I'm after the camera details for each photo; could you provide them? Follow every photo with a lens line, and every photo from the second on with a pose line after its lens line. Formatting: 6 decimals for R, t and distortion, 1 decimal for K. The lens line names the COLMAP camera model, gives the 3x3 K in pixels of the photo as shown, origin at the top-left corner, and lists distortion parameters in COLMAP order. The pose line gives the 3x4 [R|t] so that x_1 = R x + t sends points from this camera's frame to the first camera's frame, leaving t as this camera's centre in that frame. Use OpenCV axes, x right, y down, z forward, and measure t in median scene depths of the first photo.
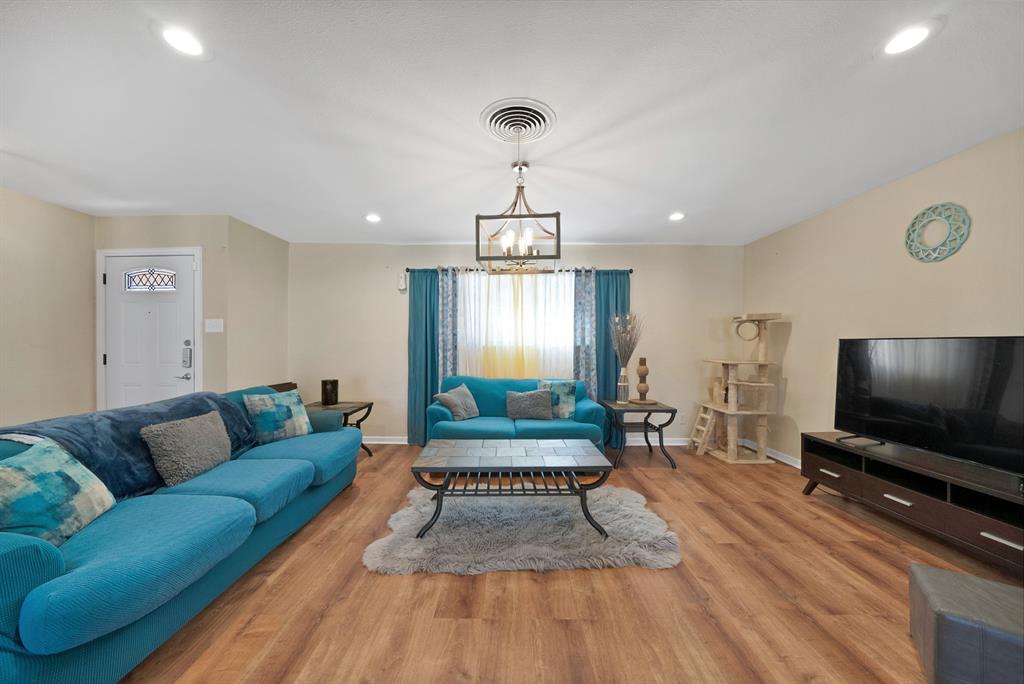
lens RADIAL K [[368.8, 0, 509.1], [0, 368.8, 346.0], [0, 0, 1]] dist [-0.015190, 0.000173]
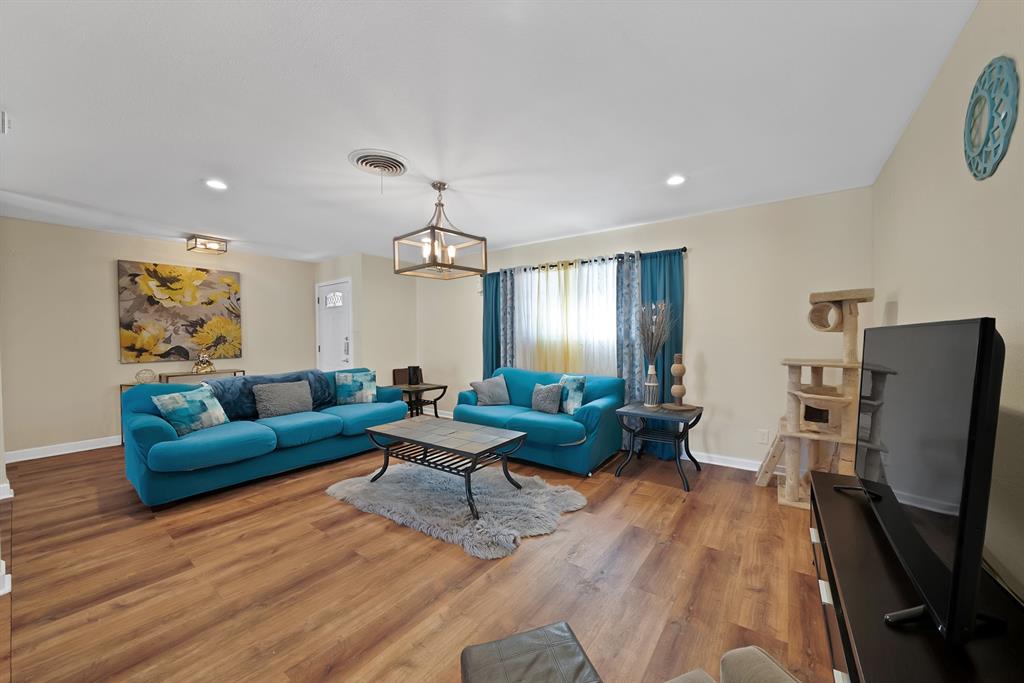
lens RADIAL K [[368.8, 0, 509.1], [0, 368.8, 345.5], [0, 0, 1]] dist [-0.015190, 0.000173]
pose [[0.816731, 0.007247, -0.576973, 0.611915], [0.003032, 0.999853, 0.016850, -0.003437], [0.577010, -0.015511, 0.816589, 0.121068]]
